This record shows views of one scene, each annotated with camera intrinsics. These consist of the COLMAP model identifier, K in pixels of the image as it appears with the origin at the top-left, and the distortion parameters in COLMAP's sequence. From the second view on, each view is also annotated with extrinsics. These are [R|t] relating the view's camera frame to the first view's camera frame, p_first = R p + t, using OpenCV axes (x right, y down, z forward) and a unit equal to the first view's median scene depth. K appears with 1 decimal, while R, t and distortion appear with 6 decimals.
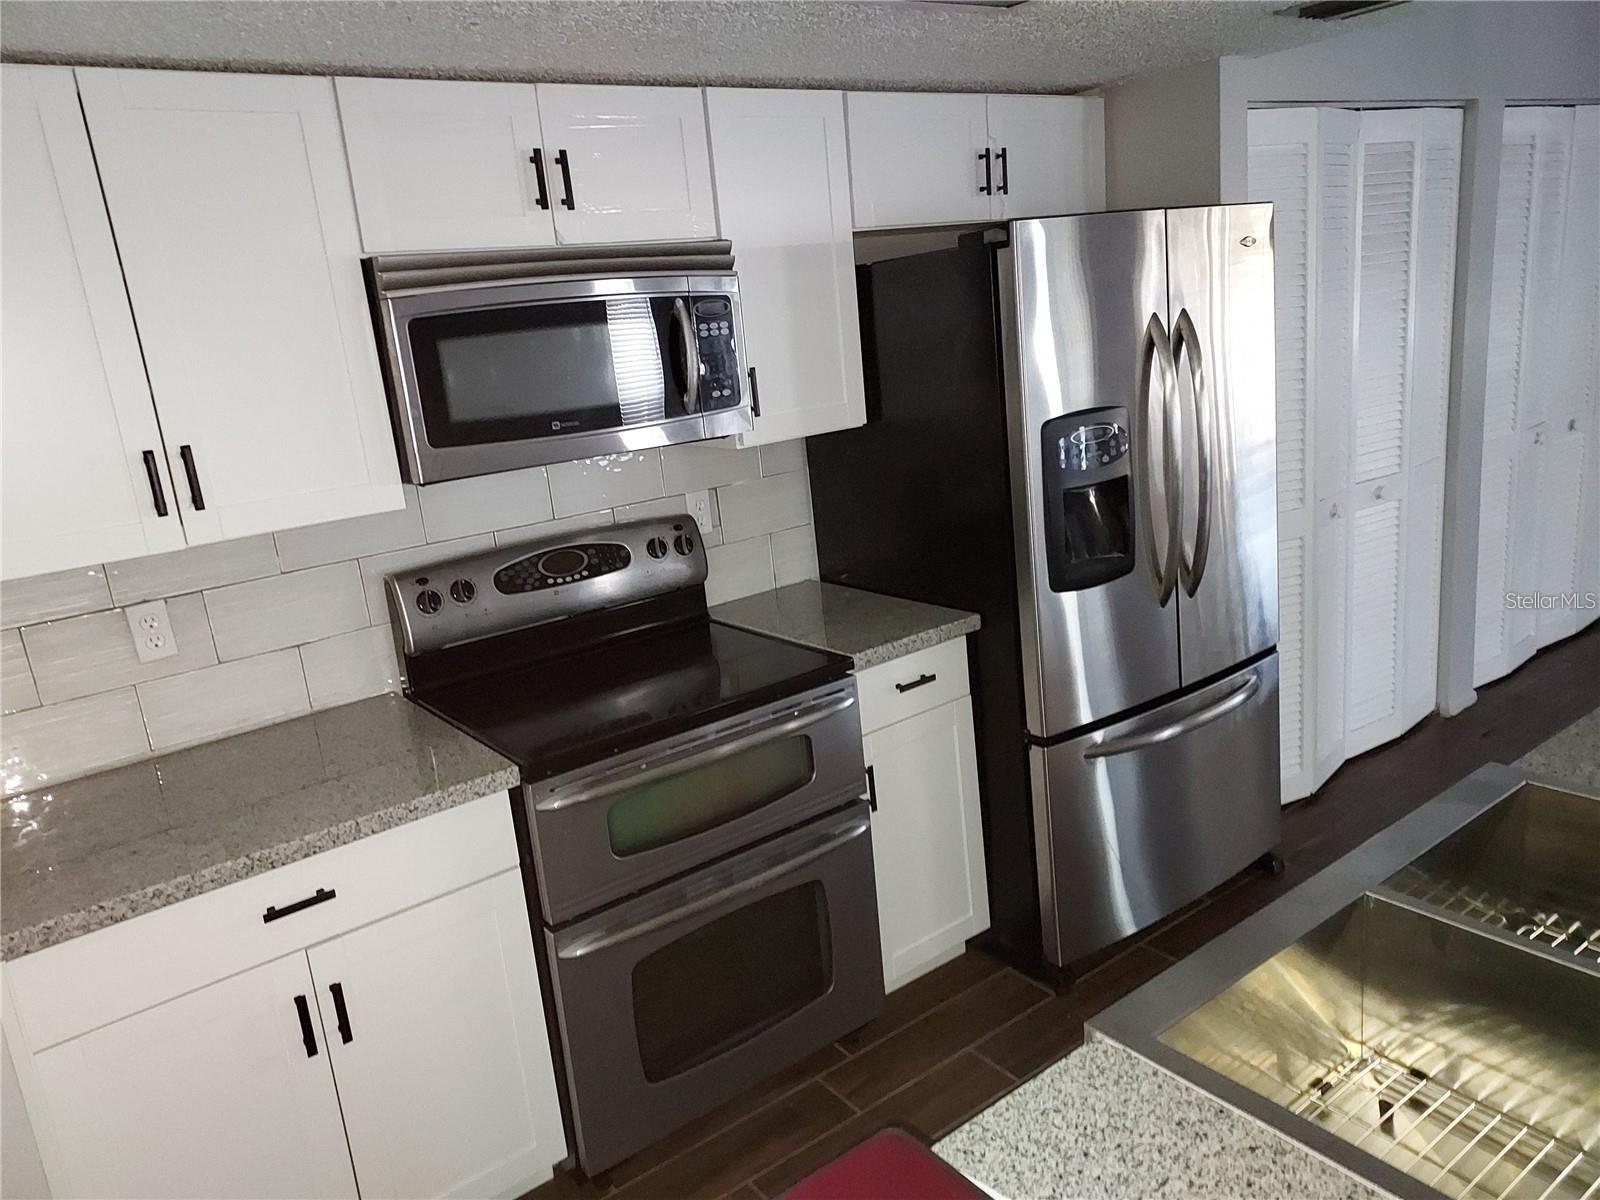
lens RADIAL K [[1126.1, 0, 800.0], [0, 1126.1, 600.0], [0, 0, 1]] dist [0.003551, 0.001034]
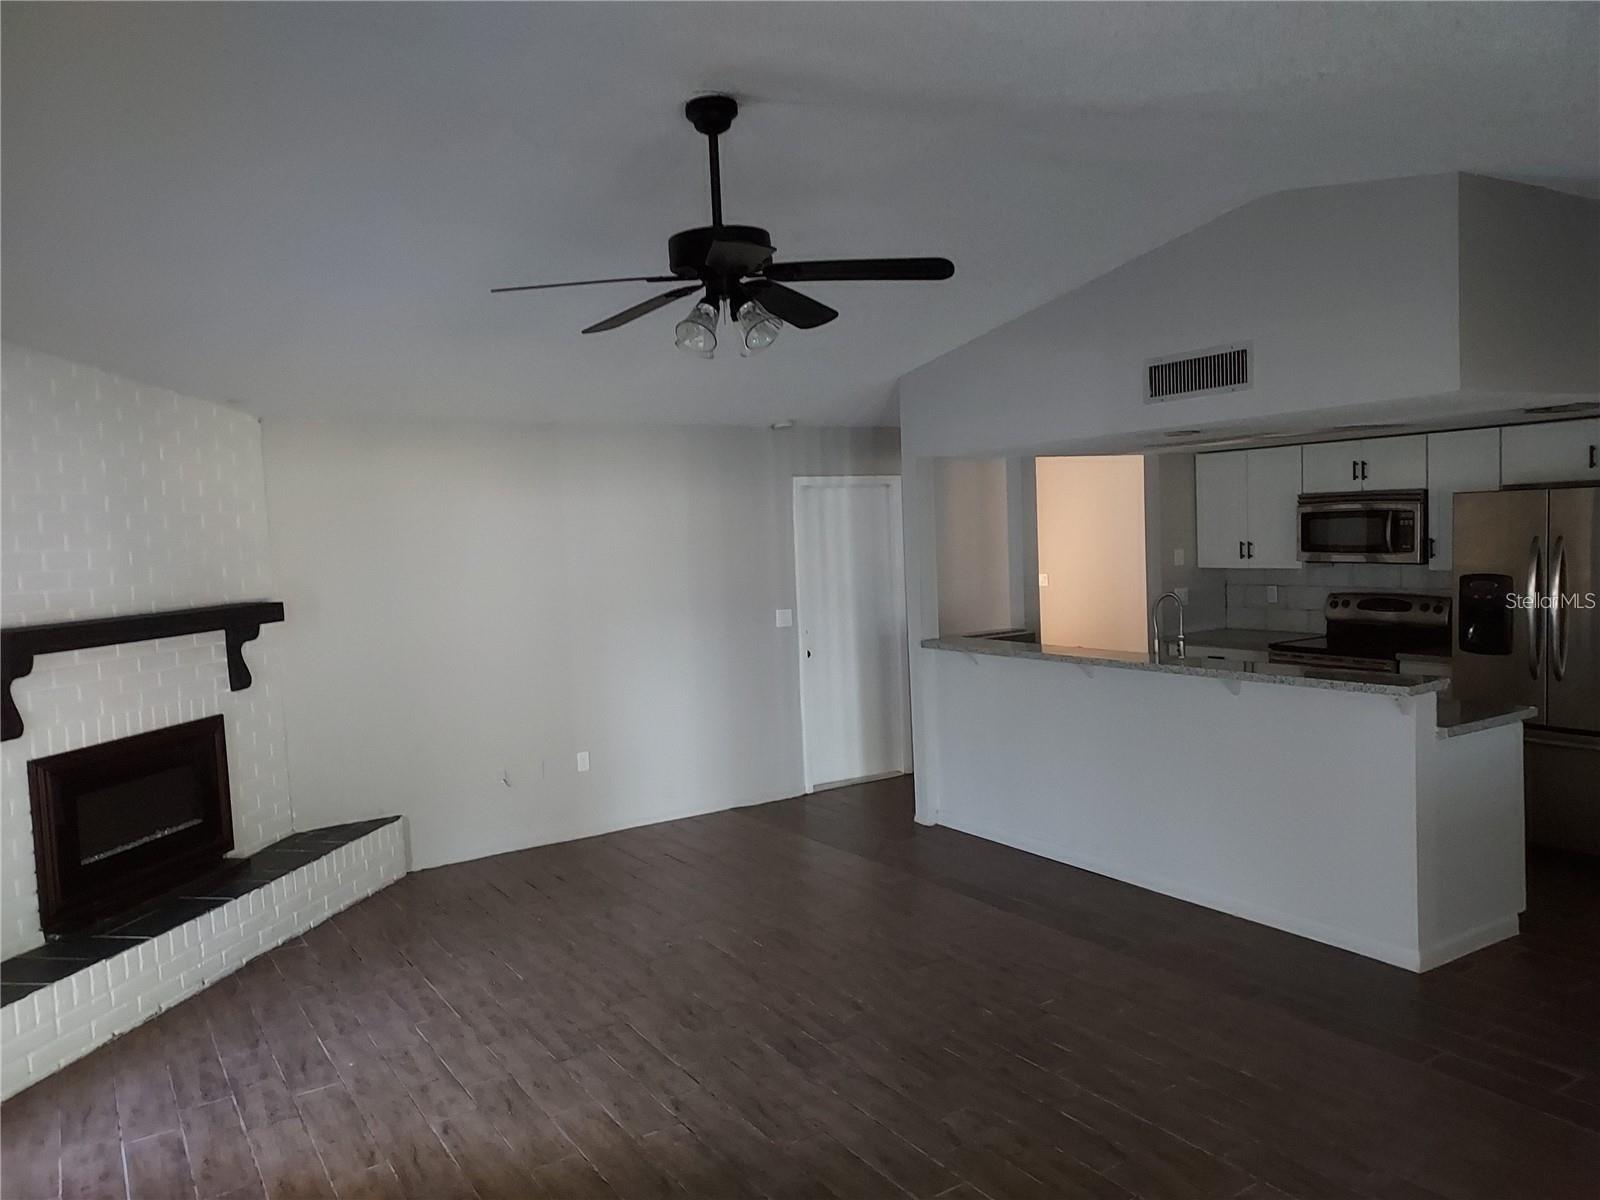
lens RADIAL K [[1126.1, 0, 800.0], [0, 1126.1, 600.0], [0, 0, 1]] dist [0.003551, 0.001034]
pose [[-0.050942, 0.166893, -0.984658, 2.727052], [-0.201996, 0.963839, 0.173814, -0.248541], [0.978061, 0.207751, -0.015388, -0.320650]]
